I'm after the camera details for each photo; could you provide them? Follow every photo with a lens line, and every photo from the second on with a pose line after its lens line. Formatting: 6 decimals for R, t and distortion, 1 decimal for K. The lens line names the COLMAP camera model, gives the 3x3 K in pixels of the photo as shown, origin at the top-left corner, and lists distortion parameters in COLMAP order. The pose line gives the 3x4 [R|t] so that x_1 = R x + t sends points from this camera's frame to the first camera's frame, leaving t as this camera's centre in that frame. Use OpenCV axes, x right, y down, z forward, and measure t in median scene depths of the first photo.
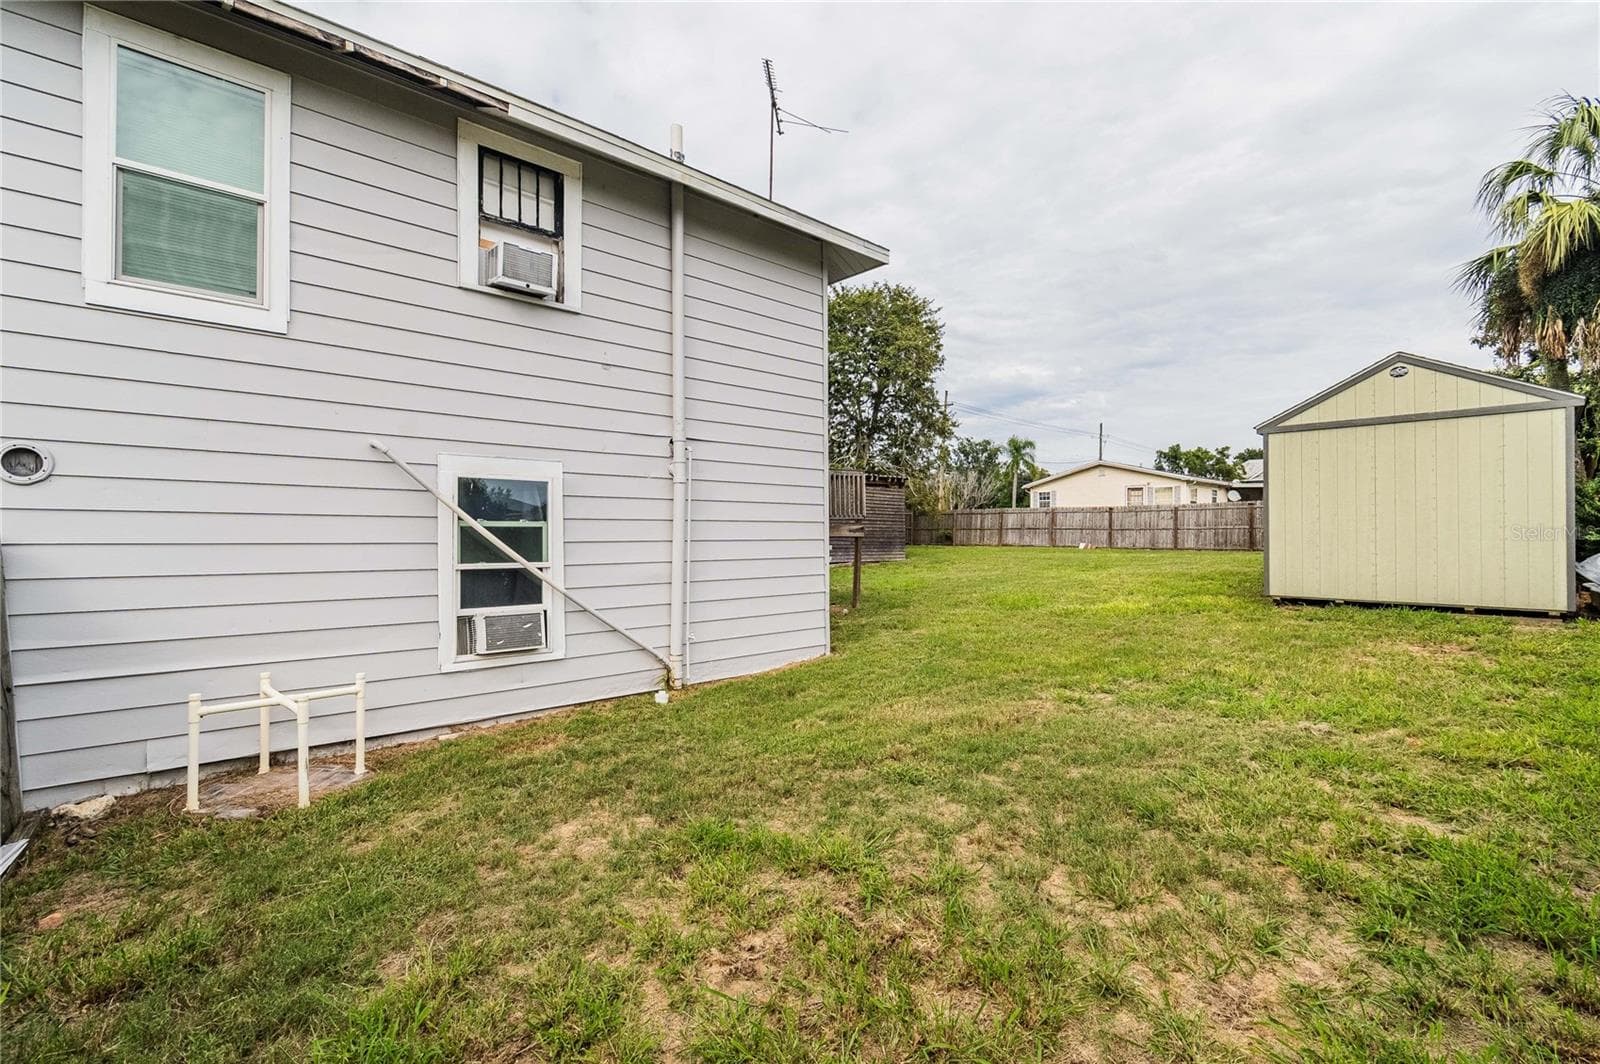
lens RADIAL K [[719.9, 0, 824.0], [0, 719.9, 521.3], [0, 0, 1]] dist [0.004153, 0.000555]
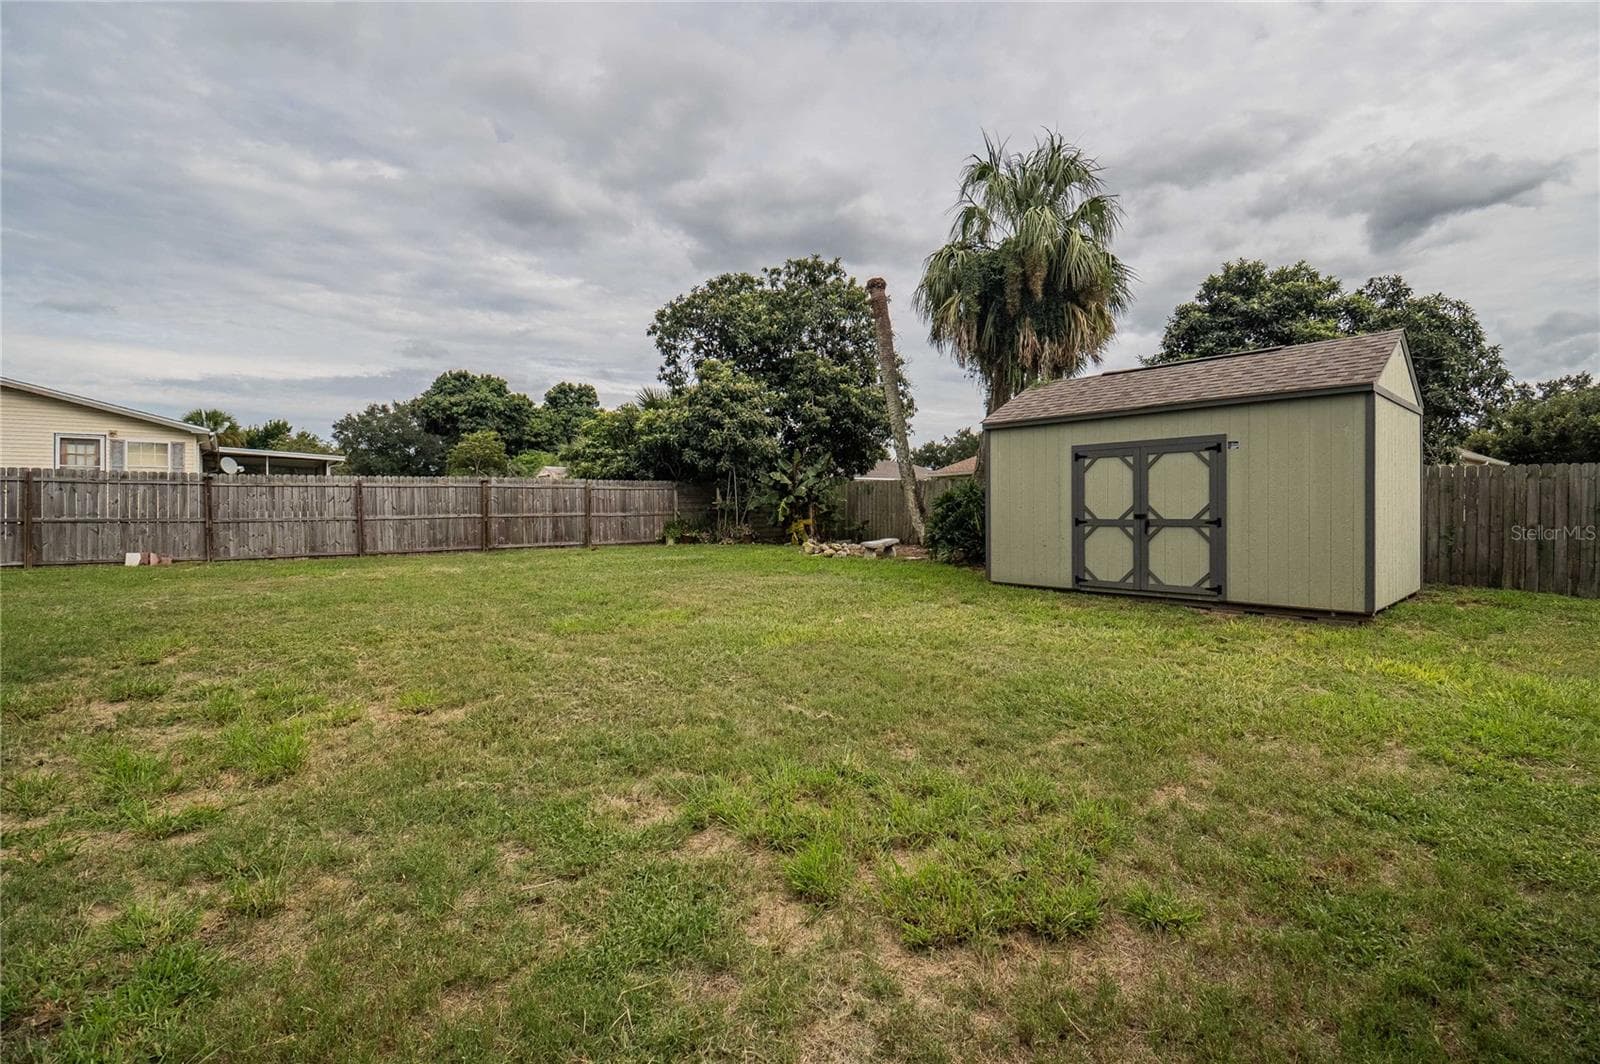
lens RADIAL K [[702.8, 0, 836.1], [0, 702.8, 514.2], [0, 0, 1]] dist [0.010434, -0.015446]
pose [[0.019997, -0.001326, 0.999799, -0.043932], [-0.008206, 0.999965, 0.001490, 0.003360], [-0.999766, -0.008234, 0.019985, 0.598537]]
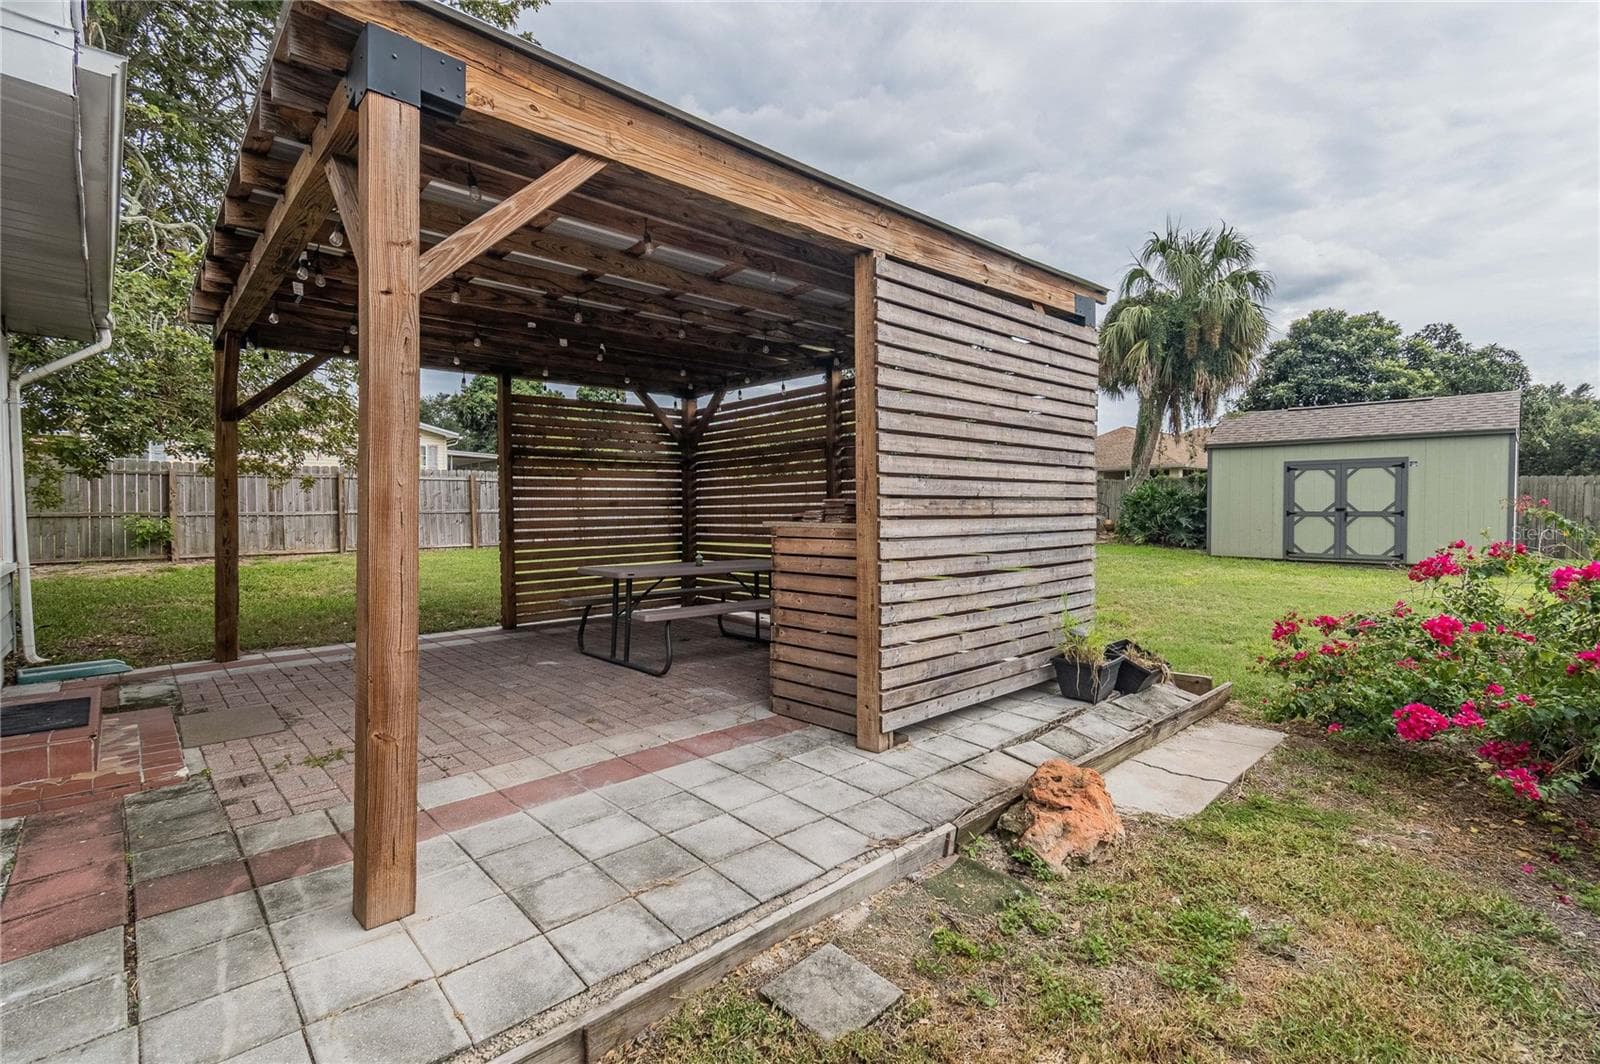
lens RADIAL K [[719.9, 0, 824.0], [0, 719.9, 521.3], [0, 0, 1]] dist [0.004153, 0.000555]
pose [[-0.032369, -0.018256, 0.999309, -0.183354], [-0.009519, 0.999793, 0.017956, 0.005847], [-0.999431, -0.008931, -0.032536, 0.805139]]
